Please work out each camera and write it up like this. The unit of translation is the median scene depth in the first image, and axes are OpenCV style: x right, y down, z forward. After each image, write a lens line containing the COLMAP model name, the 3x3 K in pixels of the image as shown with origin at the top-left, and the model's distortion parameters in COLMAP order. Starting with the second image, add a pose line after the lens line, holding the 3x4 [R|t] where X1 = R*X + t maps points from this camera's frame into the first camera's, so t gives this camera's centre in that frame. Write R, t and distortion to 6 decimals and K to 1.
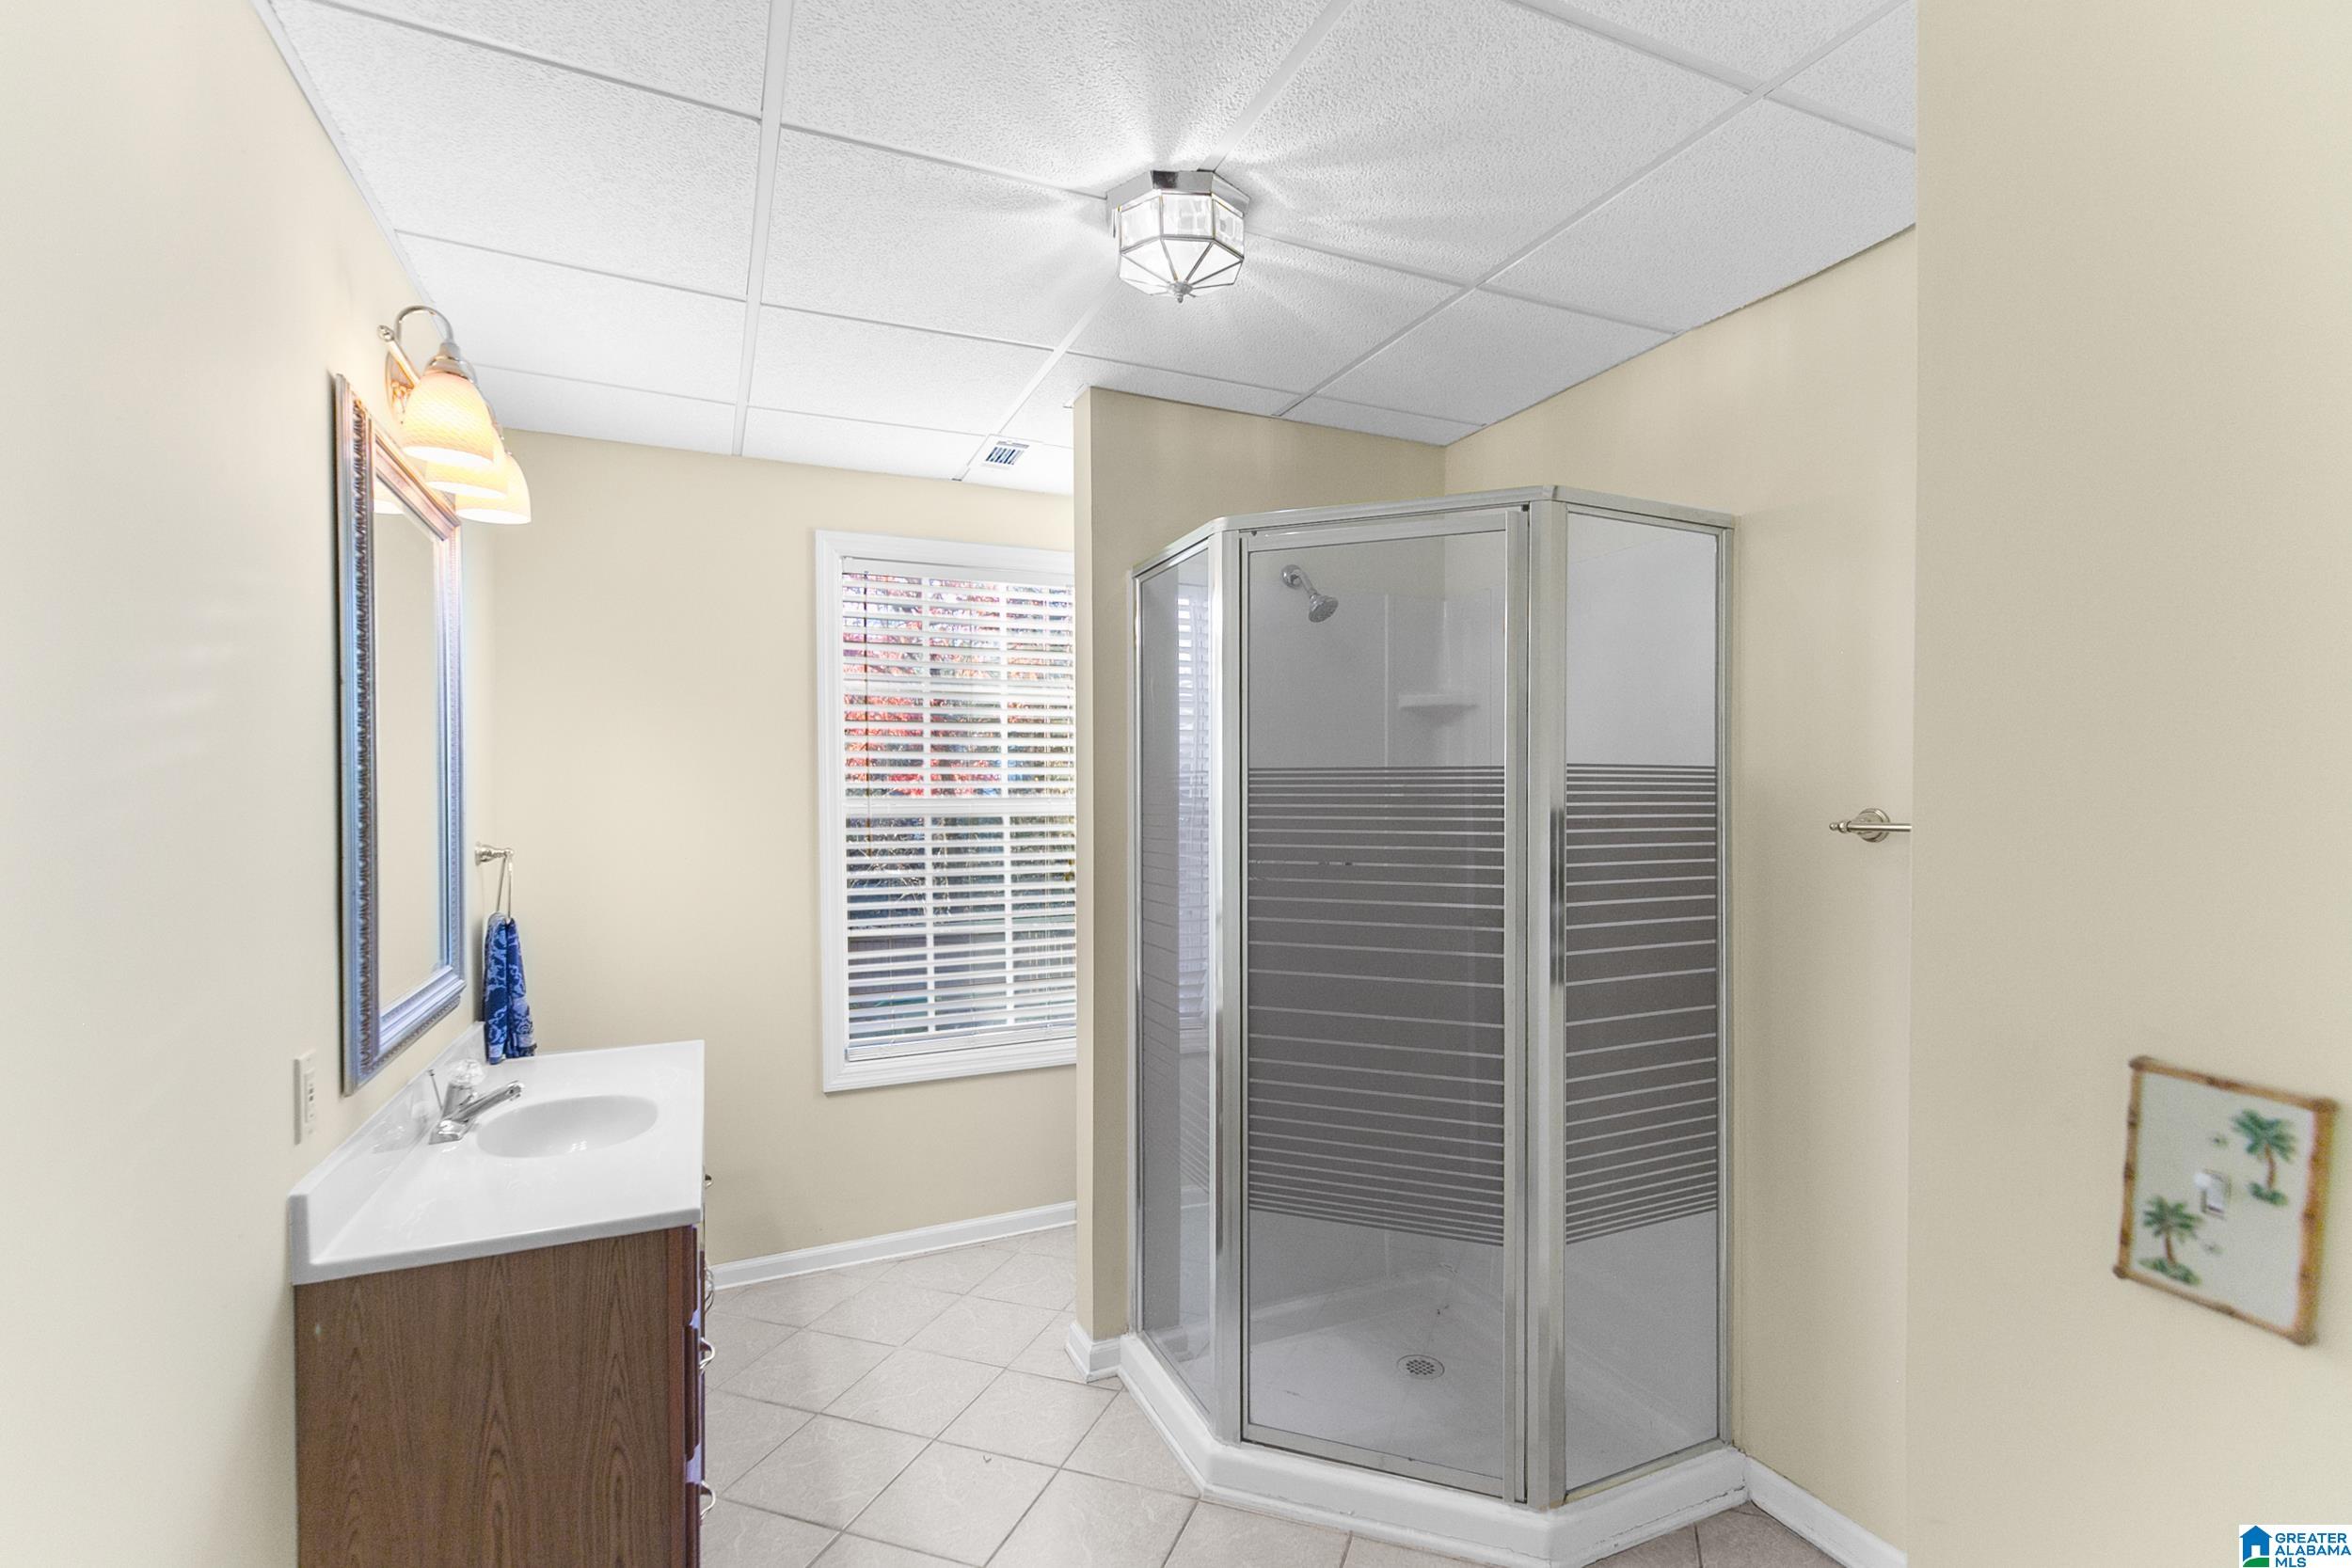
lens RADIAL K [[1094.4, 0, 1194.0], [0, 1094.4, 825.7], [0, 0, 1]] dist [0.004526, 0.000063]
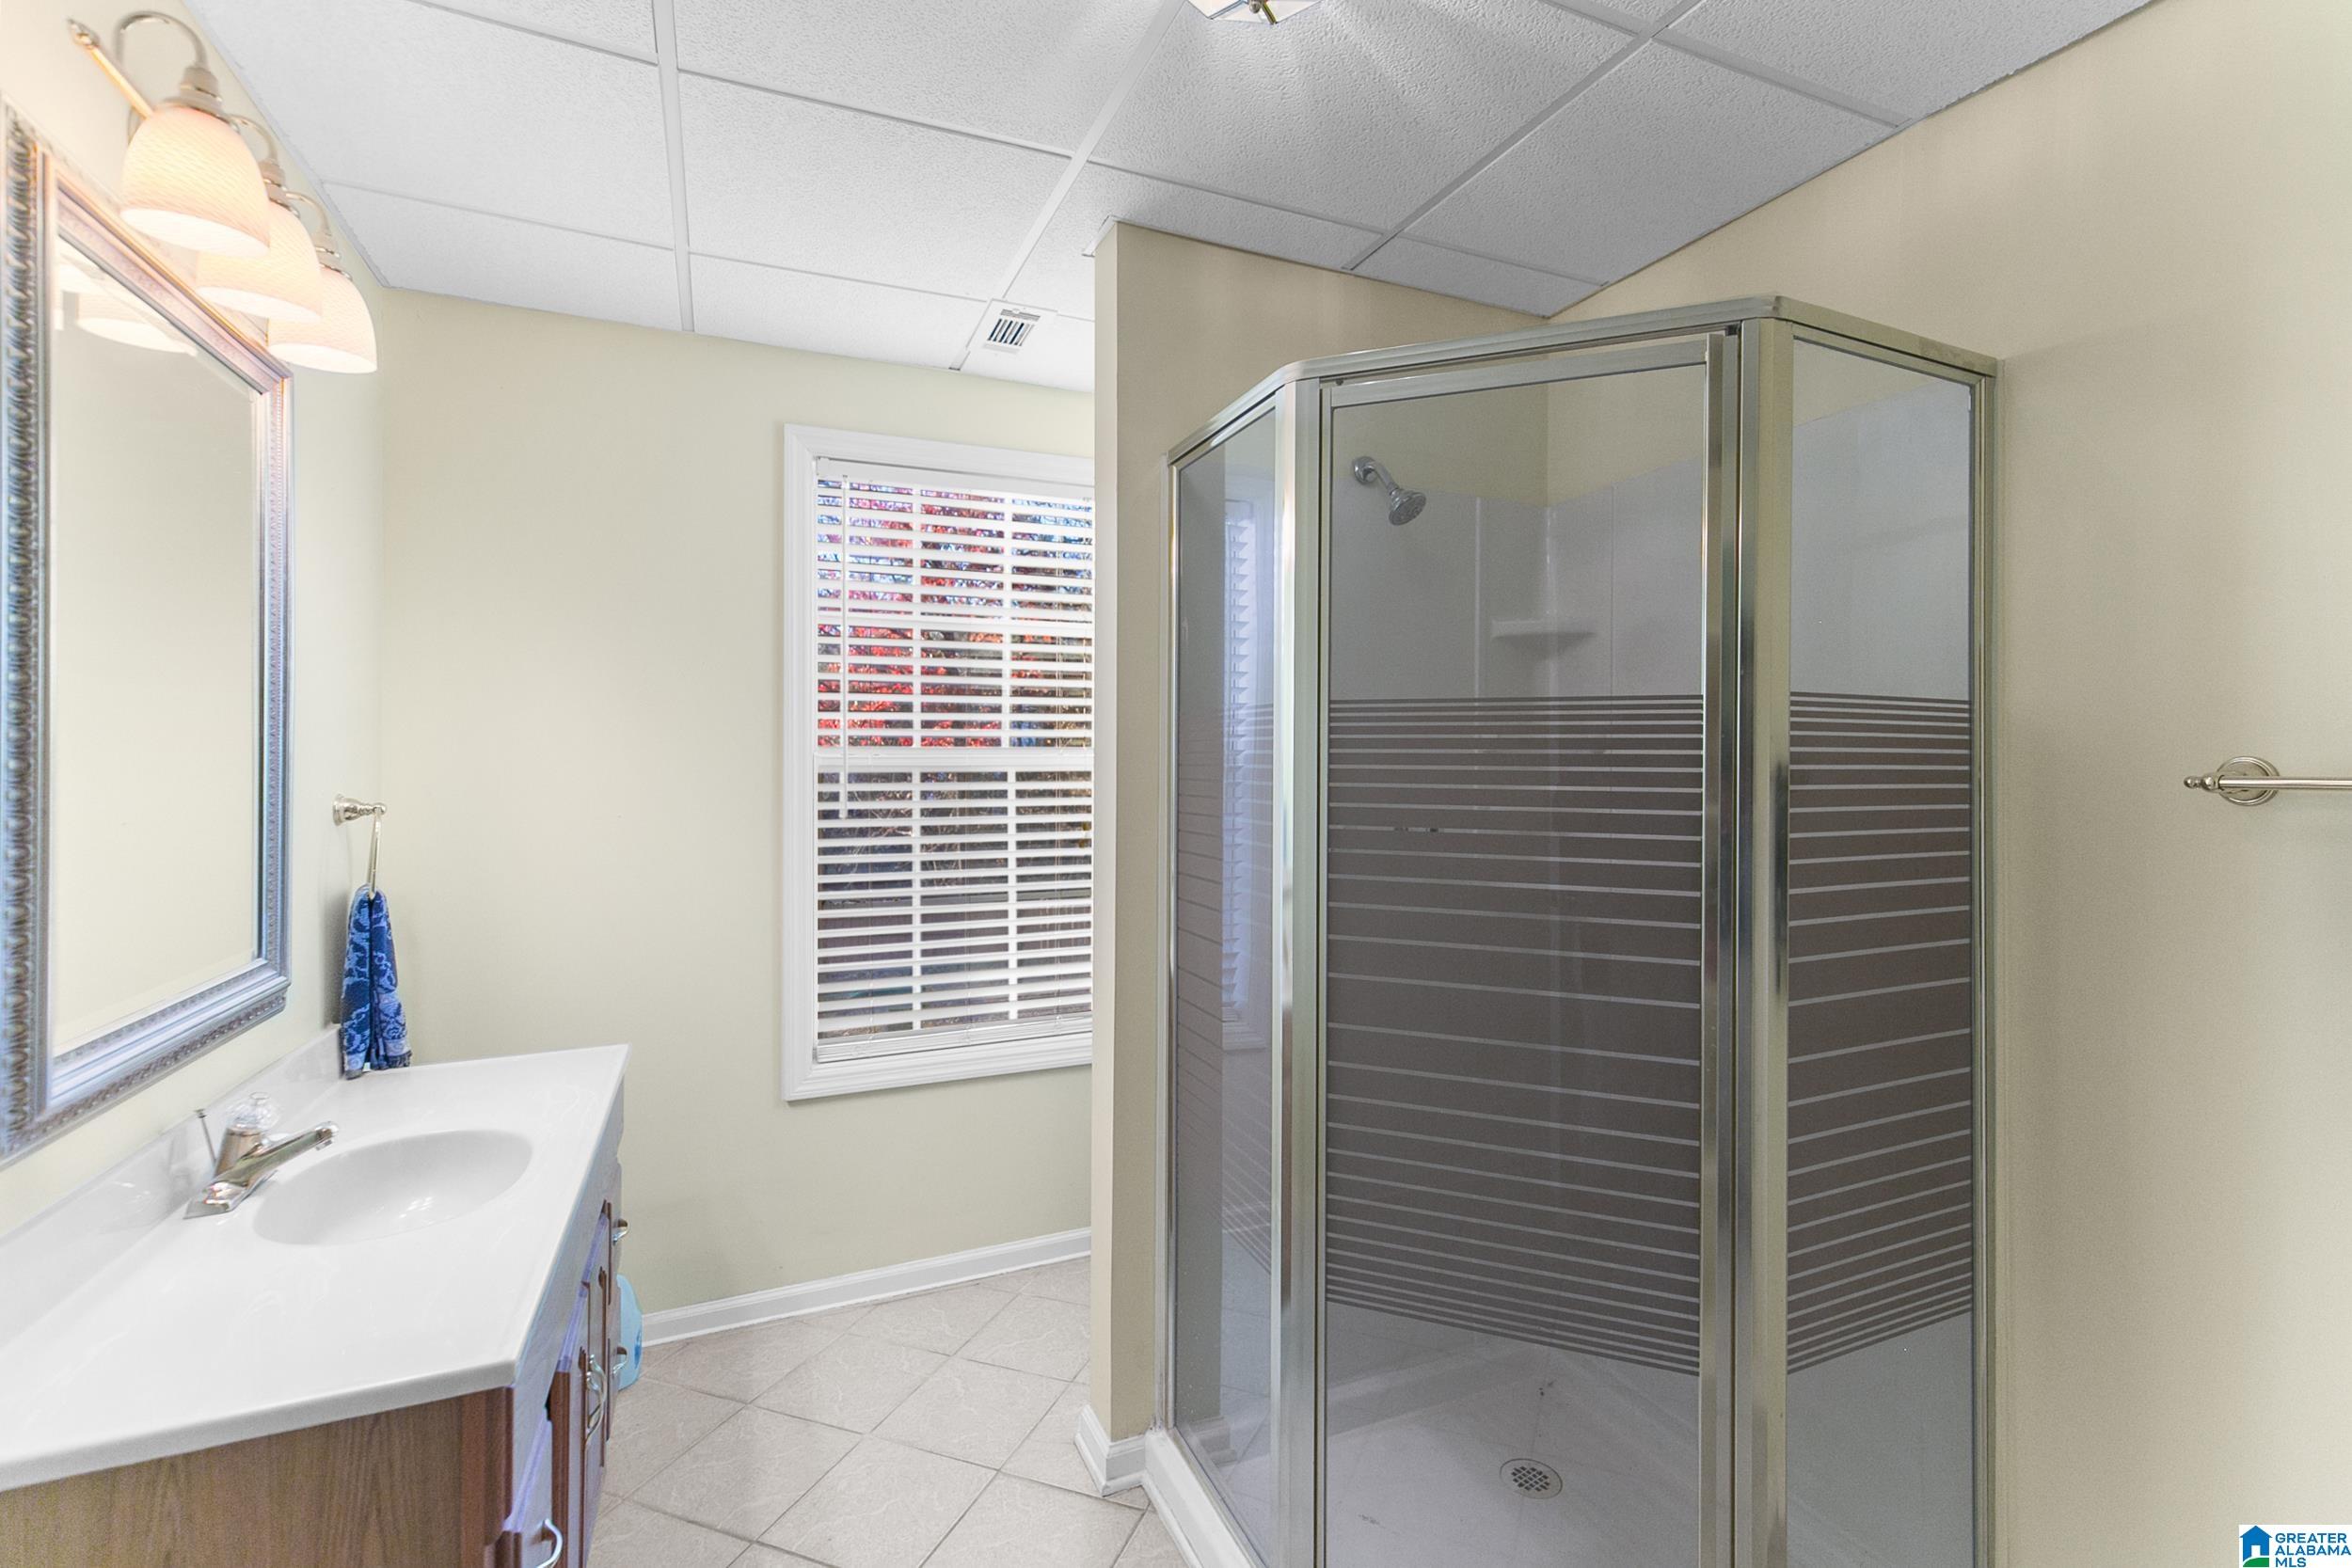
lens RADIAL K [[1061.9, 0, 1180.3], [0, 1061.9, 763.3], [0, 0, 1]] dist [0.003925, -0.000281]
pose [[0.999783, 0.005473, -0.020089, -0.031592], [-0.005941, 0.999710, -0.023325, 0.006261], [0.019956, 0.023440, 0.999526, 0.245003]]
